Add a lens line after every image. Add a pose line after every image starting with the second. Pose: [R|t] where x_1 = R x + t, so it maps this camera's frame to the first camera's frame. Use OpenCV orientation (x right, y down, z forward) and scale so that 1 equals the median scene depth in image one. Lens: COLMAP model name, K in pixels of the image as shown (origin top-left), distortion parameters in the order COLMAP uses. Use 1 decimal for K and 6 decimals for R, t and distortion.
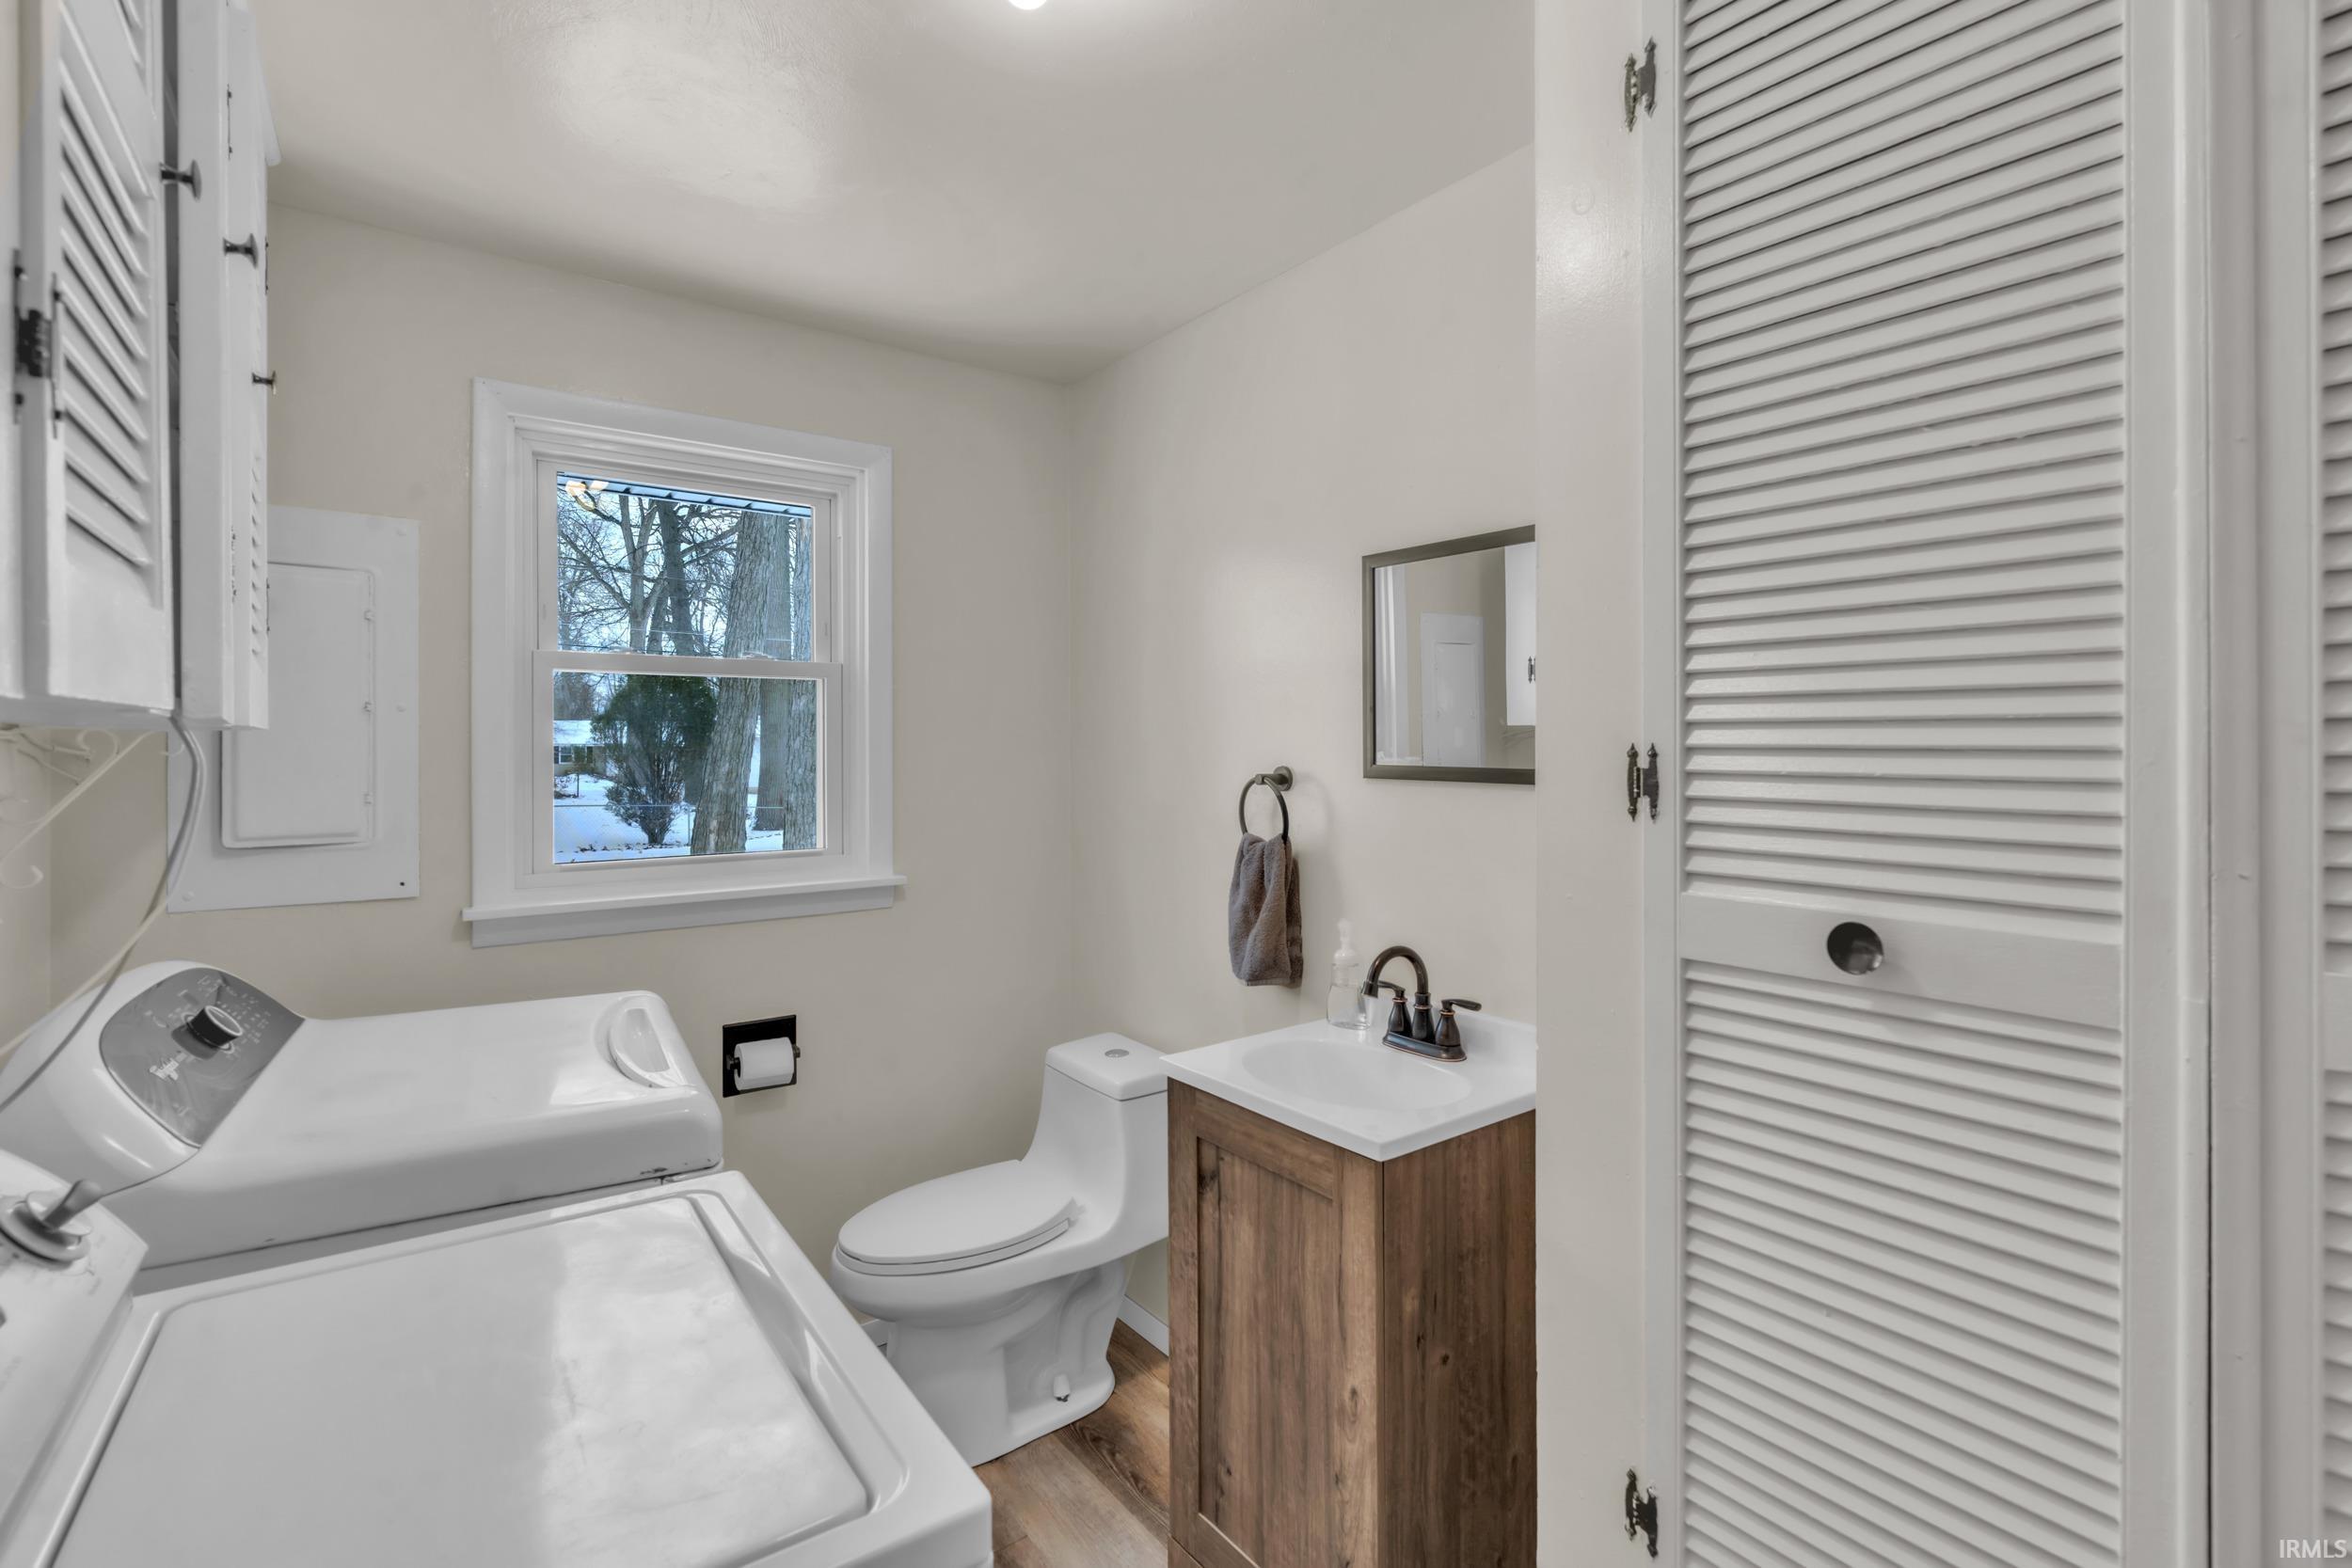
lens RADIAL K [[1058.1, 0, 1183.1], [0, 1058.1, 780.5], [0, 0, 1]] dist [-0.004859, 0.000272]
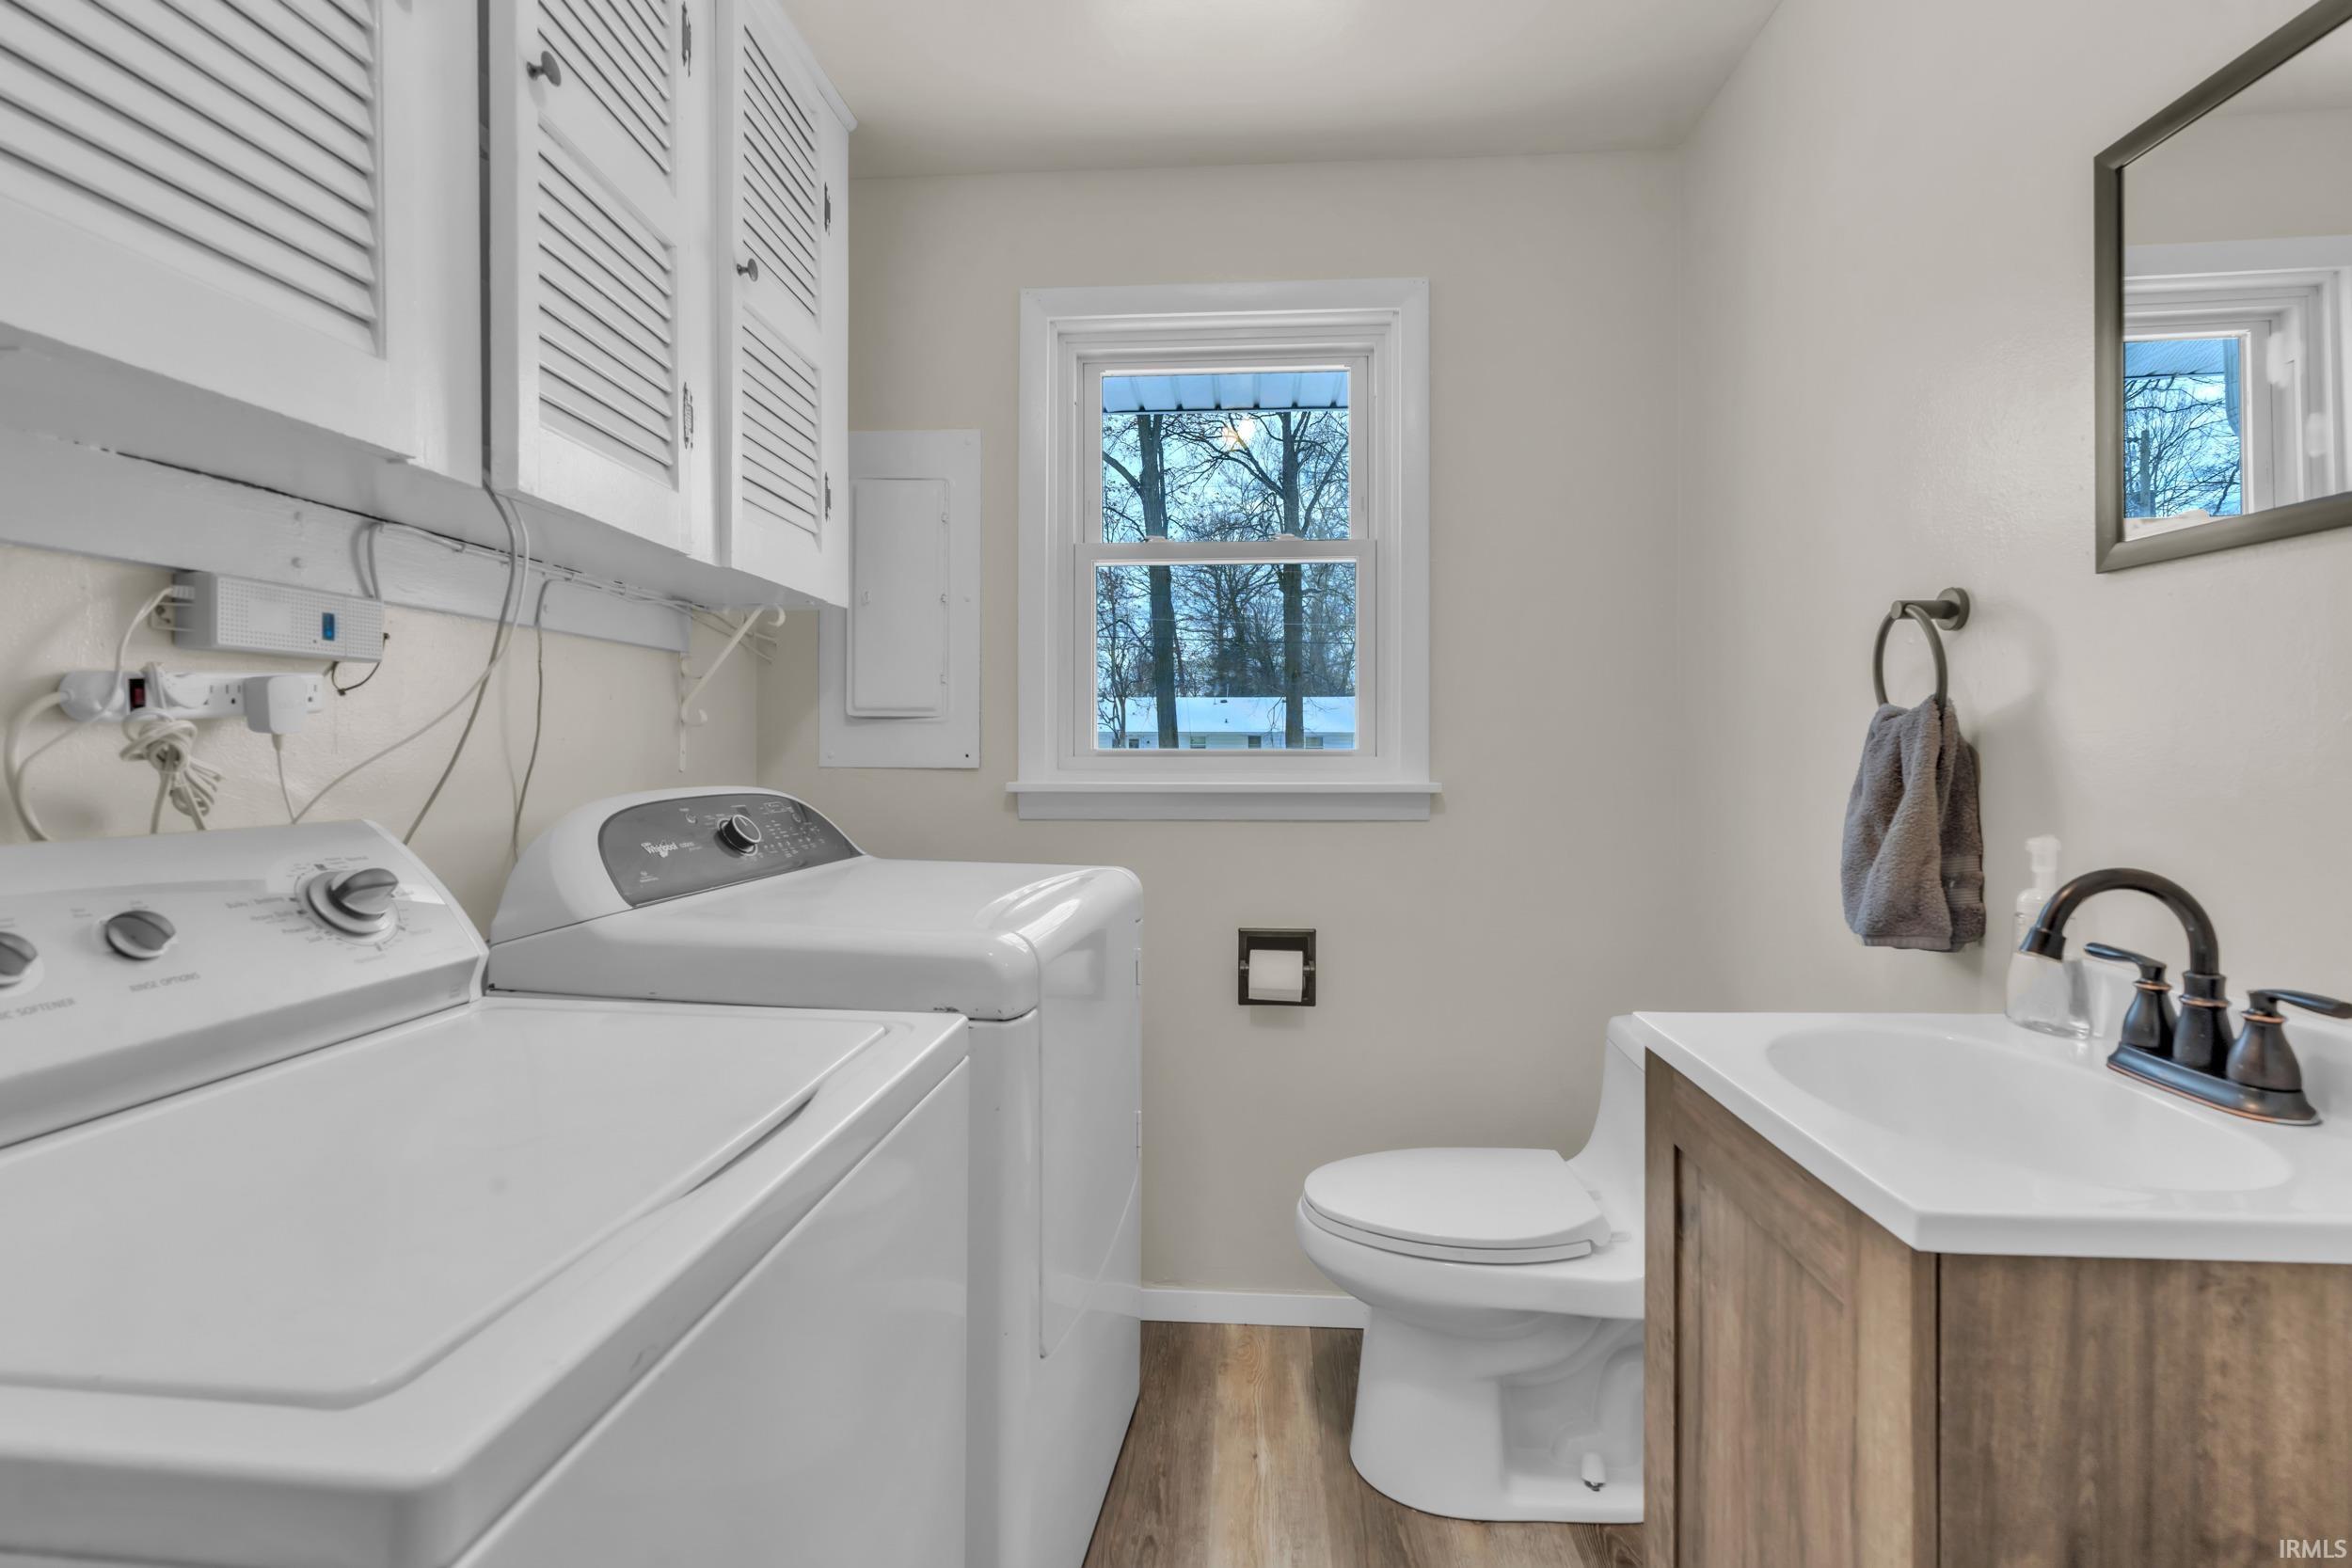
lens RADIAL K [[1059.9, 0, 1169.6], [0, 1059.9, 759.5], [0, 0, 1]] dist [-0.019367, 0.008133]
pose [[0.754912, 0.012296, -0.655711, 0.182090], [-0.019264, 0.999809, -0.003431, 0.113255], [0.655543, 0.015222, 0.755004, 0.320943]]
